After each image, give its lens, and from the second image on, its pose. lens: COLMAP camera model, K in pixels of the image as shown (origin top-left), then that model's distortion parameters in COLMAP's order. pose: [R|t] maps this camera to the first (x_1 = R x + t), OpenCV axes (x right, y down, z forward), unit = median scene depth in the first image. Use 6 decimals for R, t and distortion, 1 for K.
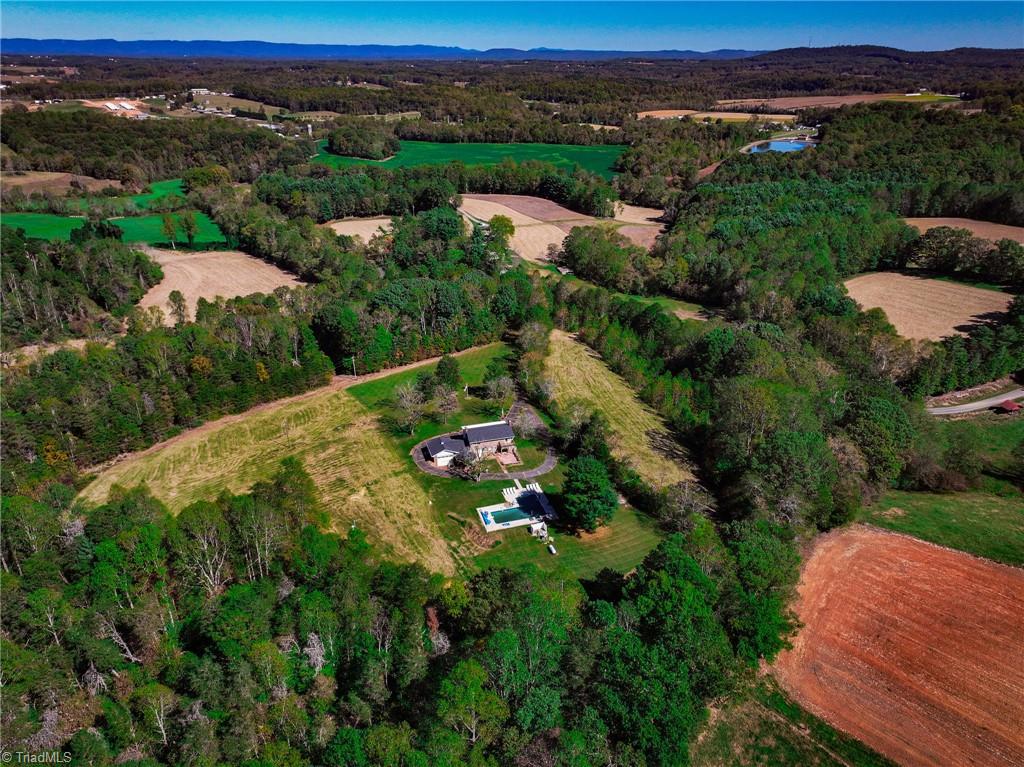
lens RADIAL K [[720.1, 0, 515.5], [0, 720.1, 384.5], [0, 0, 1]] dist [0.001906, 0.016503]
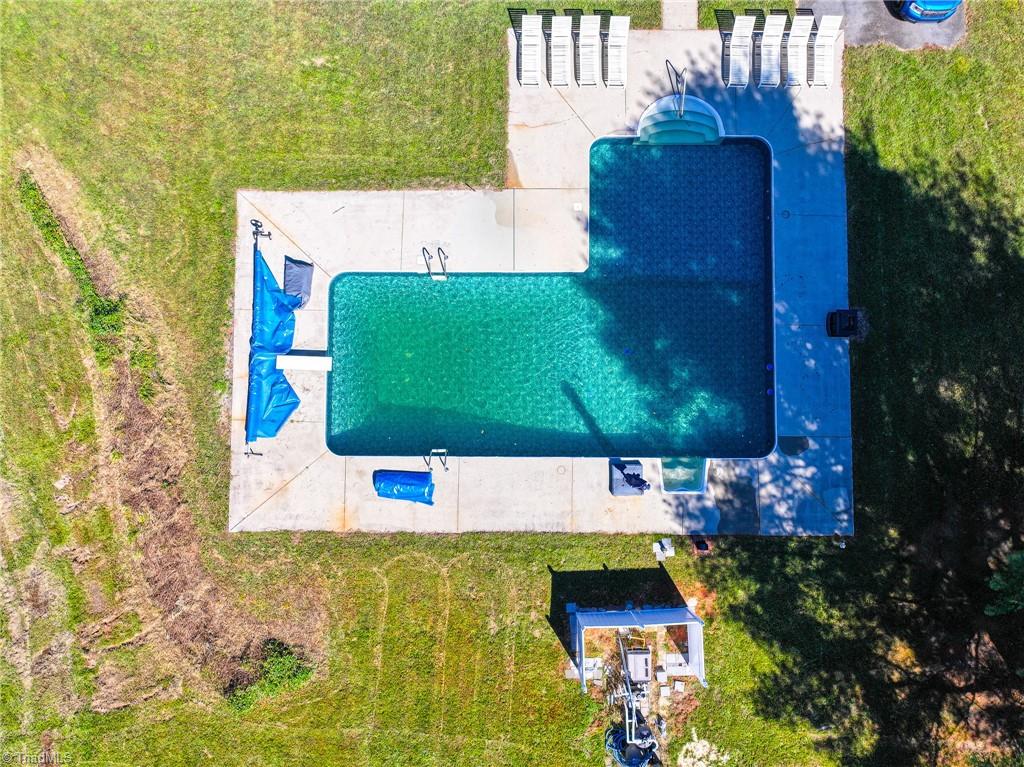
lens RADIAL K [[720.1, 0, 512.1], [0, 720.1, 383.8], [0, 0, 1]] dist [0.001906, 0.016503]
pose [[0.952104, 0.305055, -0.020984, 0.000421], [-0.135572, 0.482652, 0.865256, 0.019816], [0.274078, -0.820968, 0.500892, 0.241475]]
